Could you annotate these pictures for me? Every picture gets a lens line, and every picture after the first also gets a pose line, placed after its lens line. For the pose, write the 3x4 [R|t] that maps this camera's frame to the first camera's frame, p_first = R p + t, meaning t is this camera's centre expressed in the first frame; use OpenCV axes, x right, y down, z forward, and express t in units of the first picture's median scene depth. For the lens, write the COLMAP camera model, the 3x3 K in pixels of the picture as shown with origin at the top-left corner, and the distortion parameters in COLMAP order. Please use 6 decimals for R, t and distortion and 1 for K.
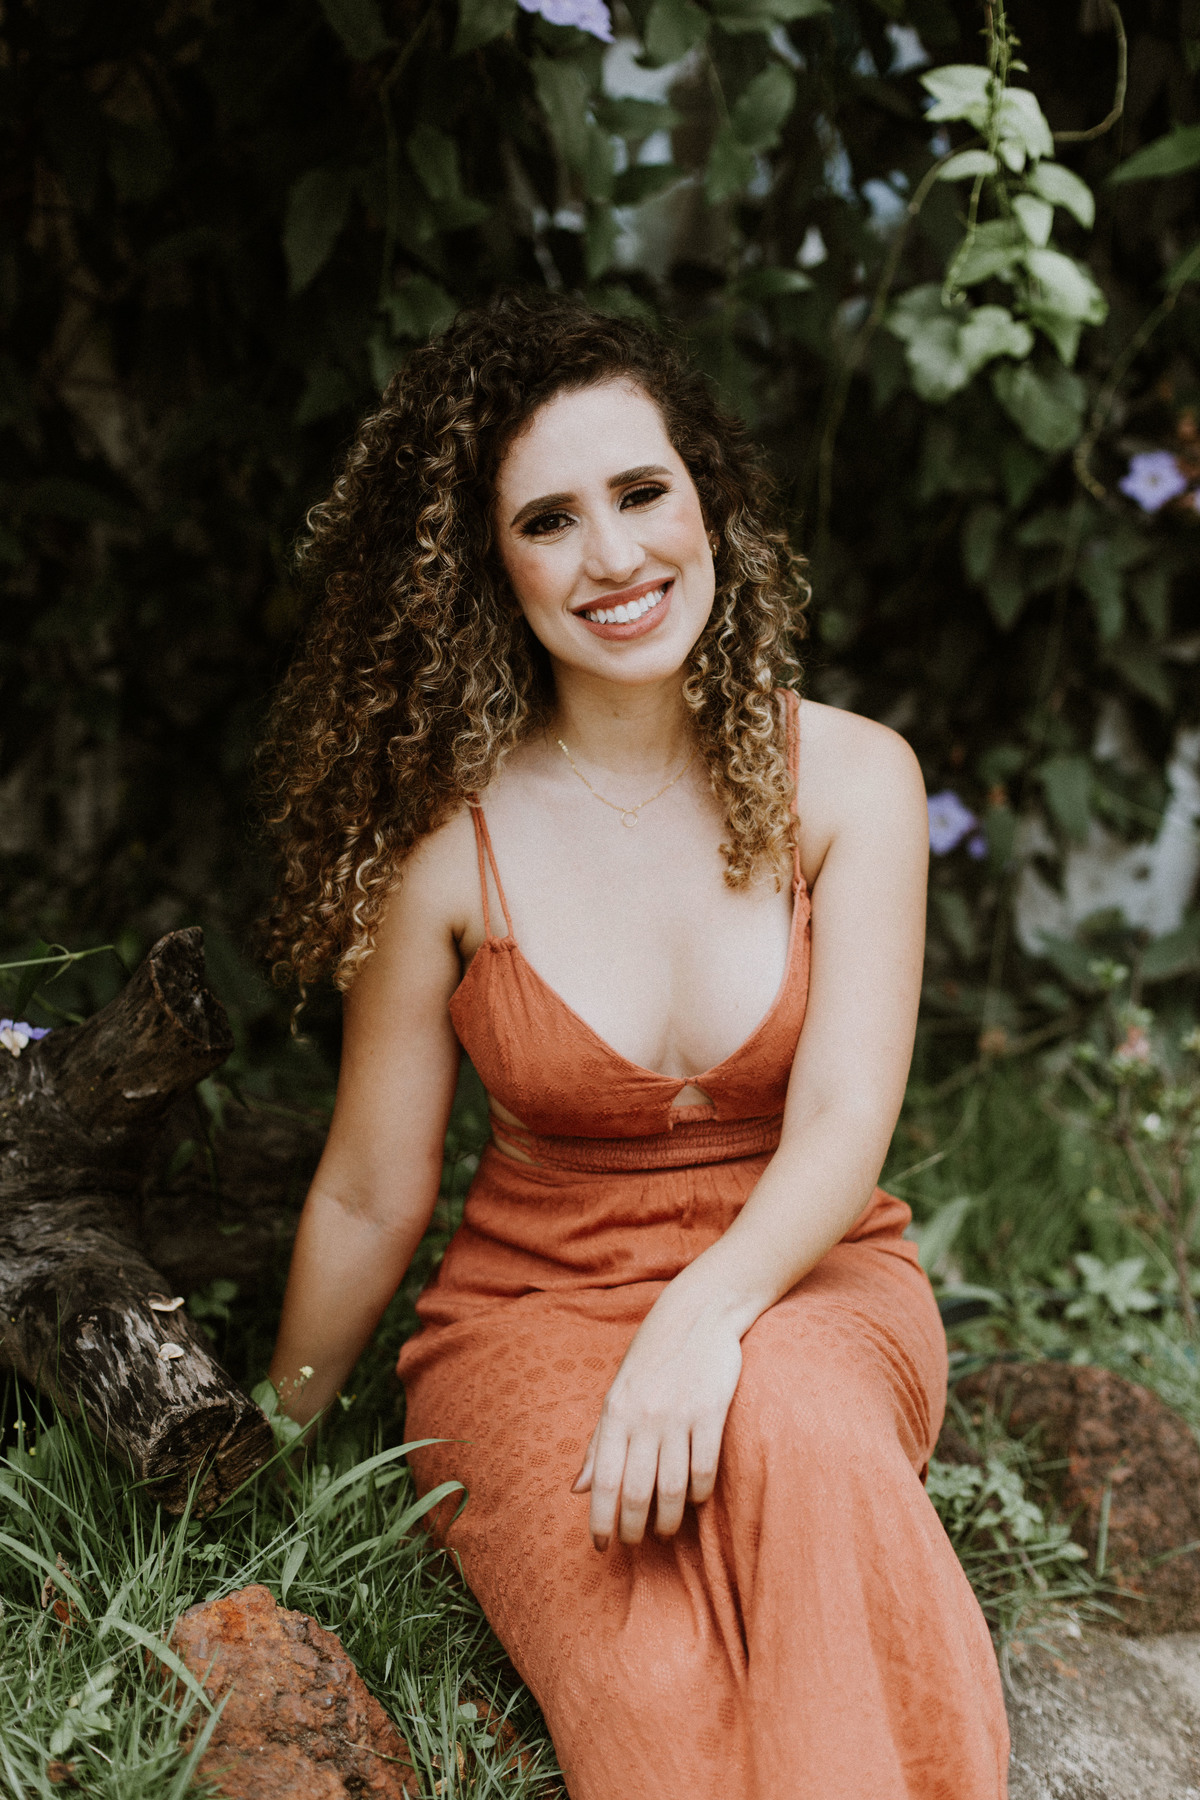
lens RADIAL K [[2624.3, 0, 602.2], [0, 2624.3, 932.7], [0, 0, 1]] dist [-0.018077, -0.078974]
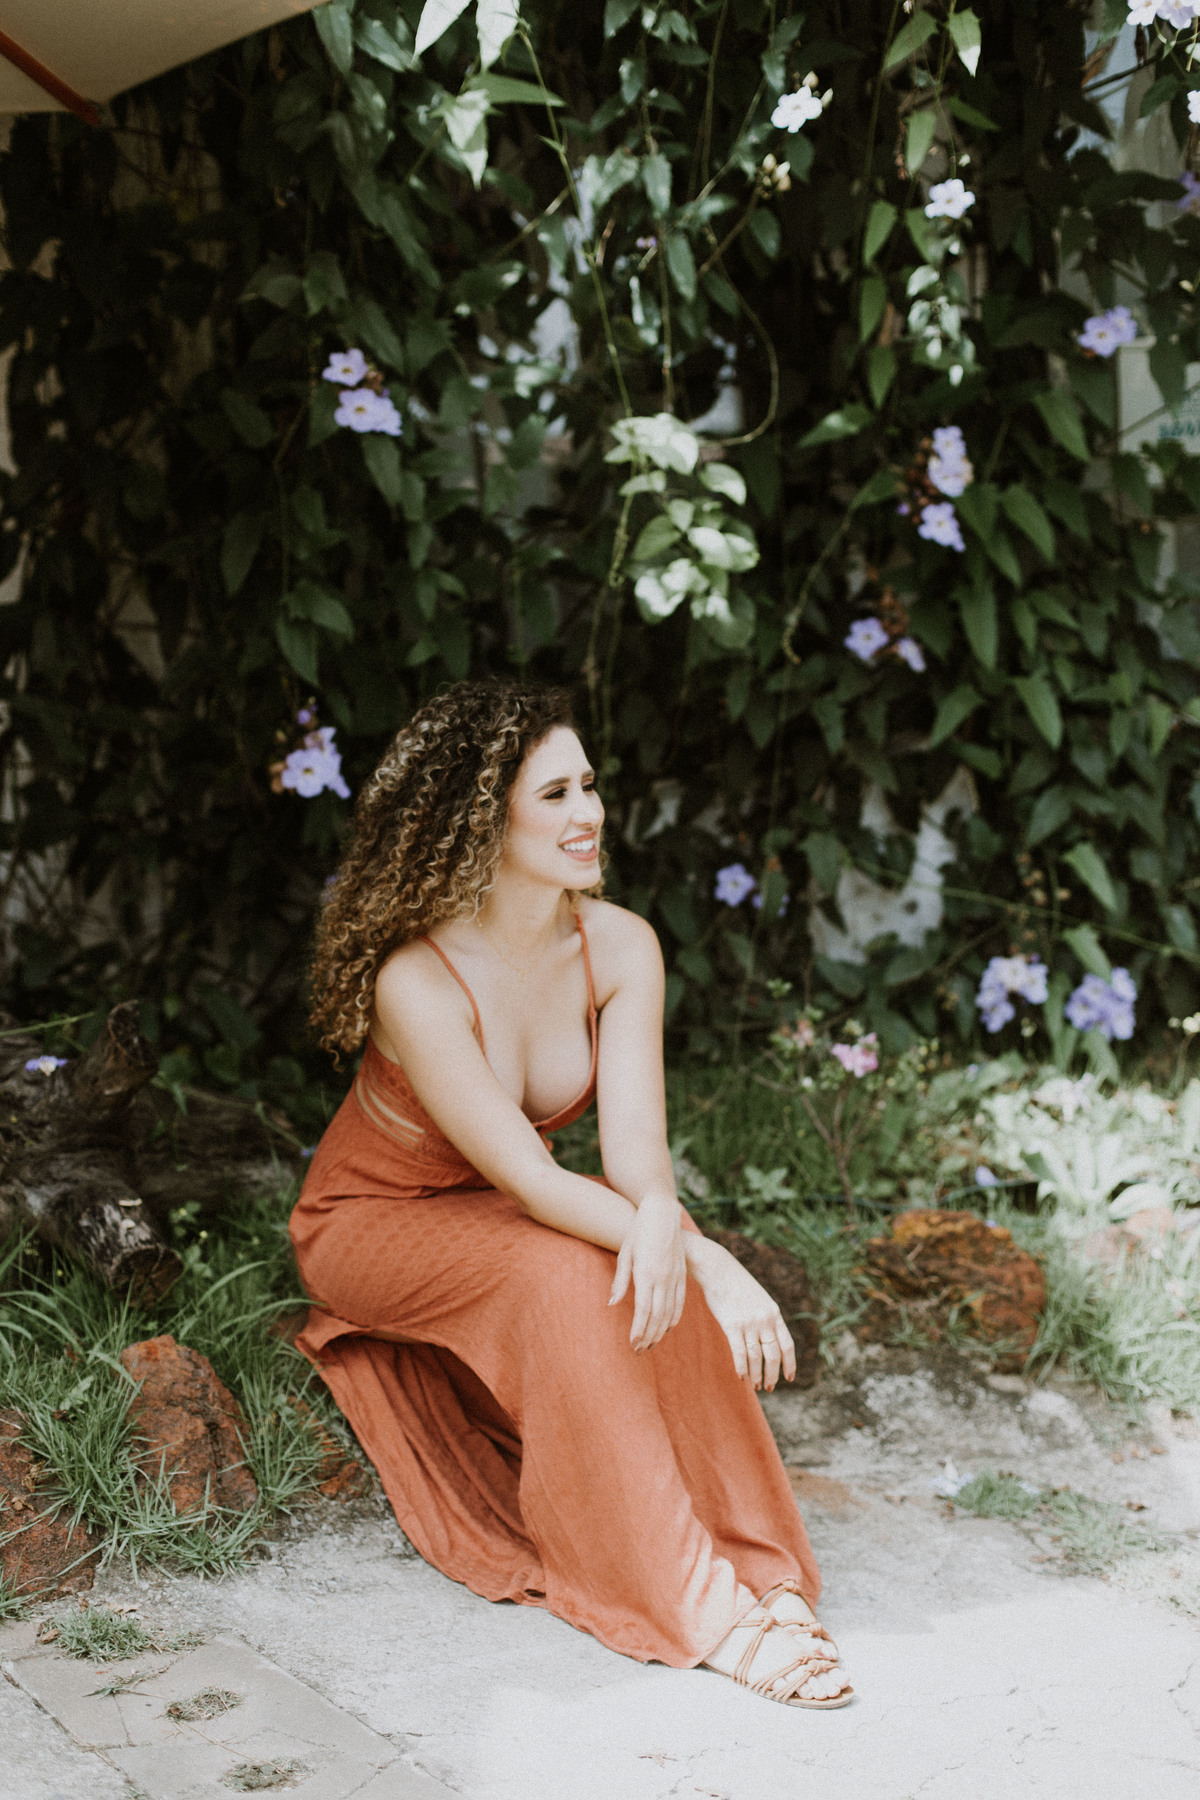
lens RADIAL K [[2572.8, 0, 600.0], [0, 2572.8, 900.0], [0, 0, 1]] dist [0.001655, -0.157090]
pose [[0.994916, -0.062845, -0.078697, 0.330449], [0.061226, 0.997863, -0.022821, -0.011982], [0.079963, 0.017887, 0.996637, -0.820854]]
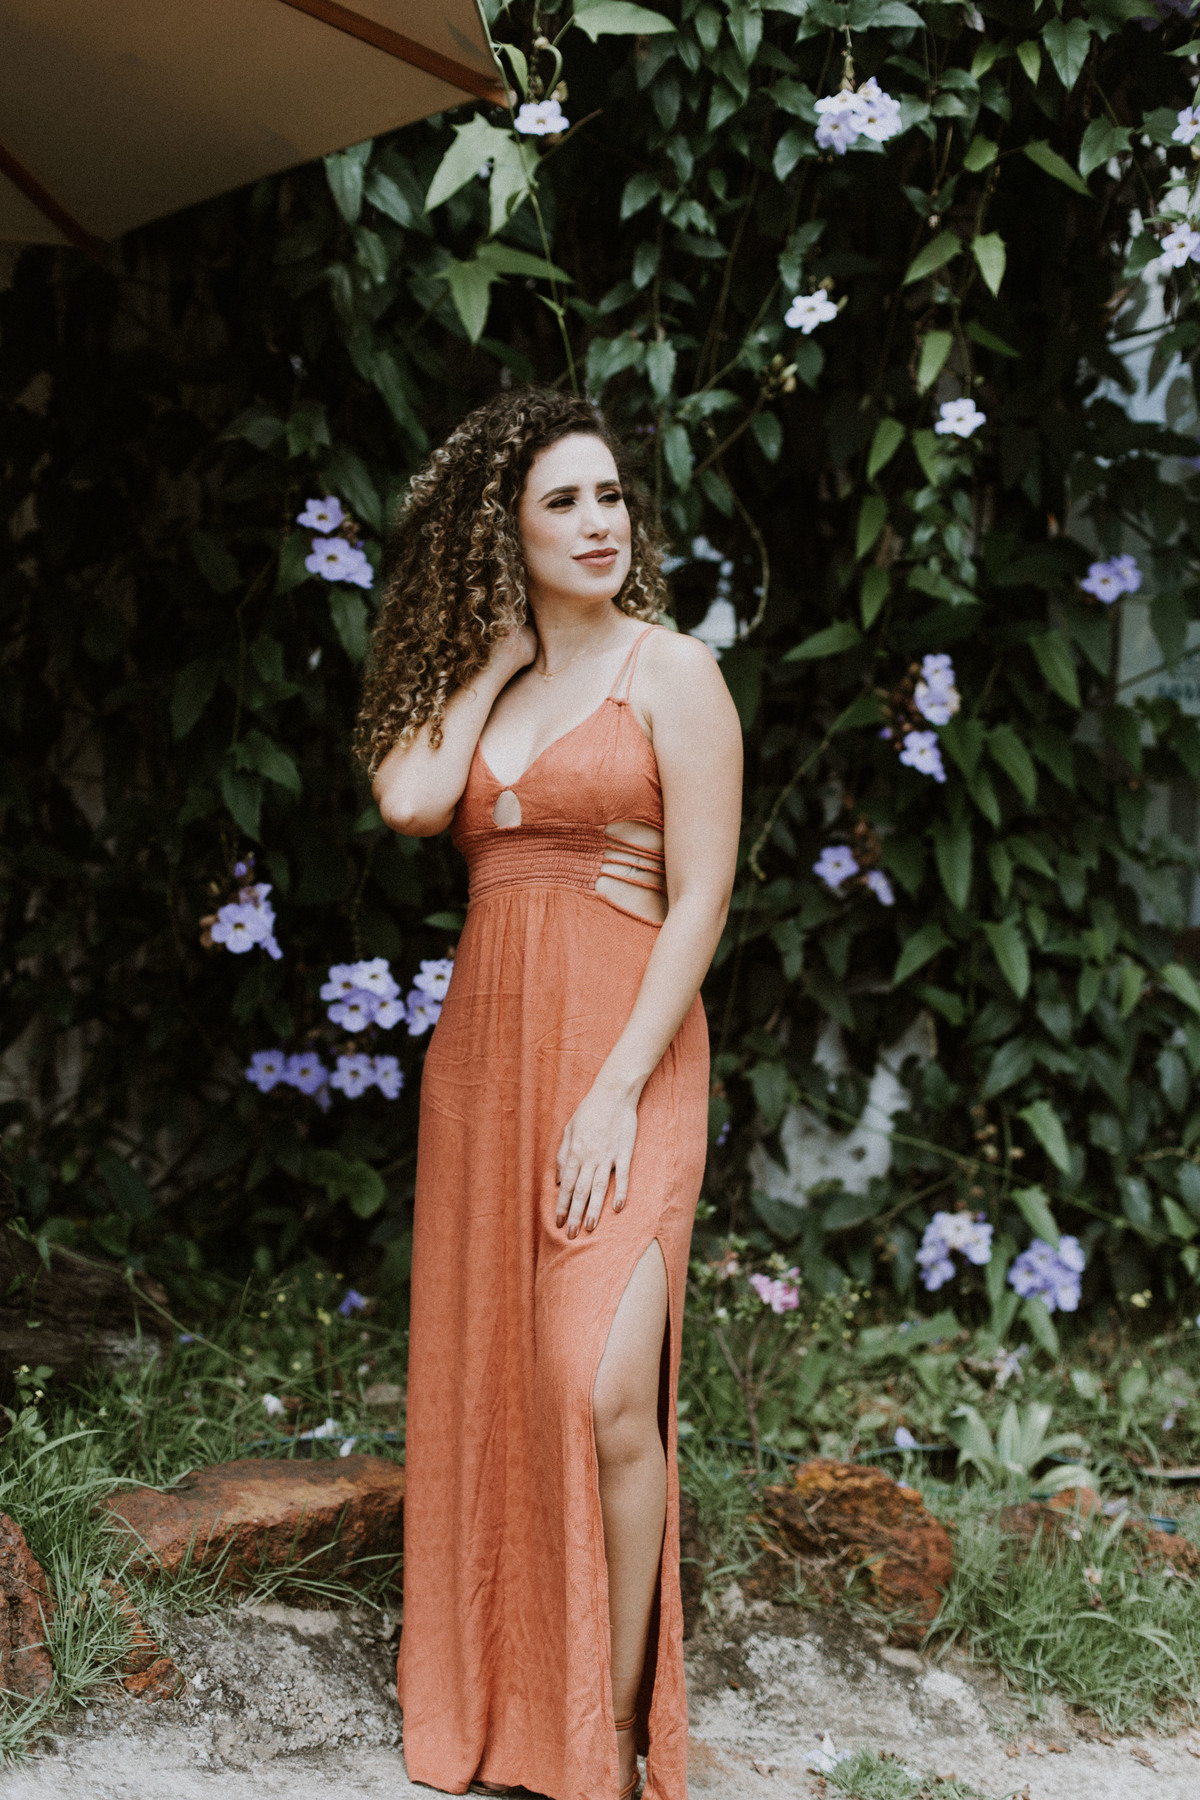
lens RADIAL K [[2572.8, 0, 600.0], [0, 2572.8, 900.0], [0, 0, 1]] dist [0.001655, -0.157090]
pose [[0.996677, 0.032250, -0.074805, 0.372750], [-0.041537, 0.991145, -0.126123, 0.043794], [0.070075, 0.128811, 0.989190, -0.695167]]
